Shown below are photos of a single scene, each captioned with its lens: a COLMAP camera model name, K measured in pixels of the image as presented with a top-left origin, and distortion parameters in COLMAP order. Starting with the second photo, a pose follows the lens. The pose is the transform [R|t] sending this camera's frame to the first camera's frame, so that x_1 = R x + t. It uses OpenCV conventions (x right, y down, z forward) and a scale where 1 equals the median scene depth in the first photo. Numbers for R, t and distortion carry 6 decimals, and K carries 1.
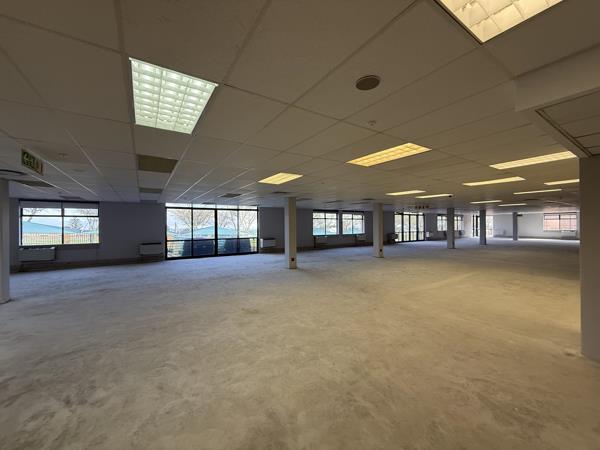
lens RADIAL K [[239.0, 0, 298.3], [0, 239.0, 225.0], [0, 0, 1]] dist [-0.000777, -0.000037]
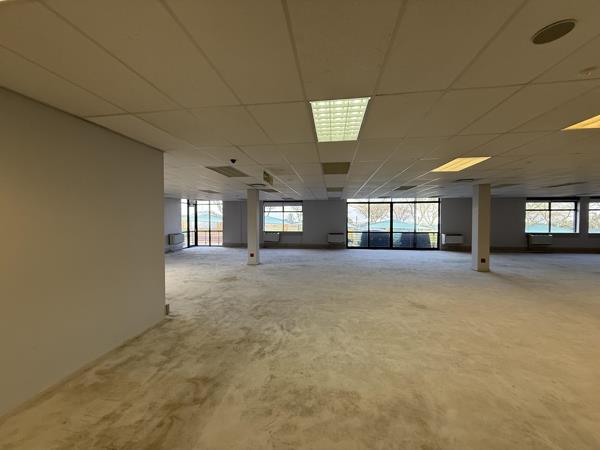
lens RADIAL K [[239.0, 0, 298.3], [0, 239.0, 225.0], [0, 0, 1]] dist [-0.000777, -0.000037]
pose [[0.751412, 0.021214, -0.659492, 0.069706], [-0.004289, 0.999619, 0.027268, 0.005847], [0.659819, -0.017661, 0.751217, -0.052201]]
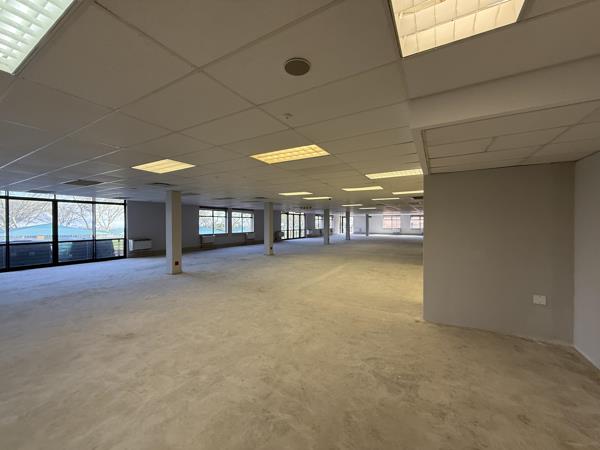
lens RADIAL K [[239.0, 0, 298.3], [0, 239.0, 225.0], [0, 0, 1]] dist [-0.000777, -0.000037]
pose [[0.891963, 0.002493, 0.452102, -0.040028], [-0.005652, 0.999968, 0.005638, -0.000852], [-0.452074, -0.007584, 0.891948, 0.068027]]
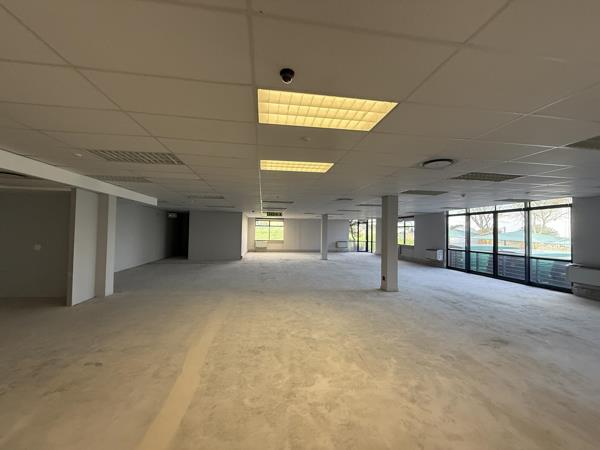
lens RADIAL K [[239.0, 0, 298.3], [0, 239.0, 225.0], [0, 0, 1]] dist [-0.000777, -0.000037]
pose [[-0.414438, -0.025959, -0.909707, 1.432860], [-0.015376, 0.999650, -0.021521, -0.005667], [0.909948, 0.005068, -0.414692, 1.965481]]
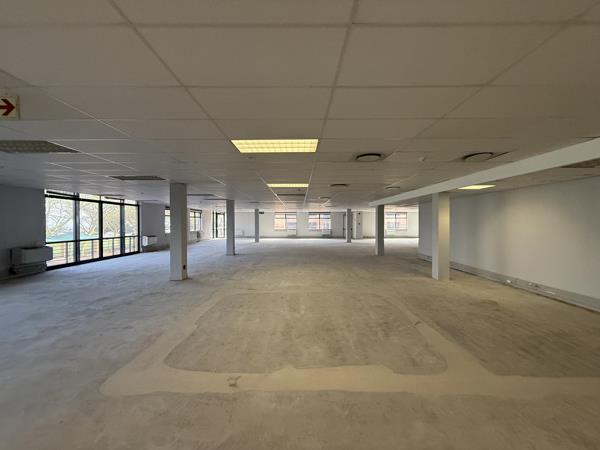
lens RADIAL K [[239.0, 0, 298.3], [0, 239.0, 225.0], [0, 0, 1]] dist [-0.000777, -0.000037]
pose [[0.545768, 0.001881, 0.837934, -1.755329], [-0.001843, 0.999998, -0.001045, 0.046821], [-0.837934, -0.000974, 0.545770, -0.238690]]
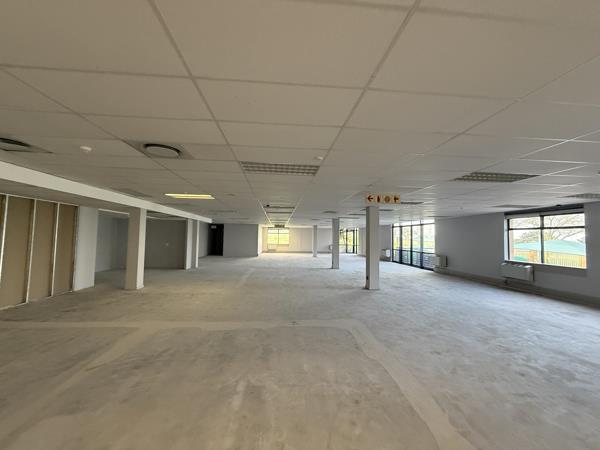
lens RADIAL K [[239.0, 0, 298.3], [0, 239.0, 225.0], [0, 0, 1]] dist [-0.000777, -0.000037]
pose [[-0.471599, -0.046743, -0.880574, 2.452554], [-0.016048, 0.998884, -0.044429, -0.019207], [0.881667, -0.006822, -0.471822, 2.753877]]
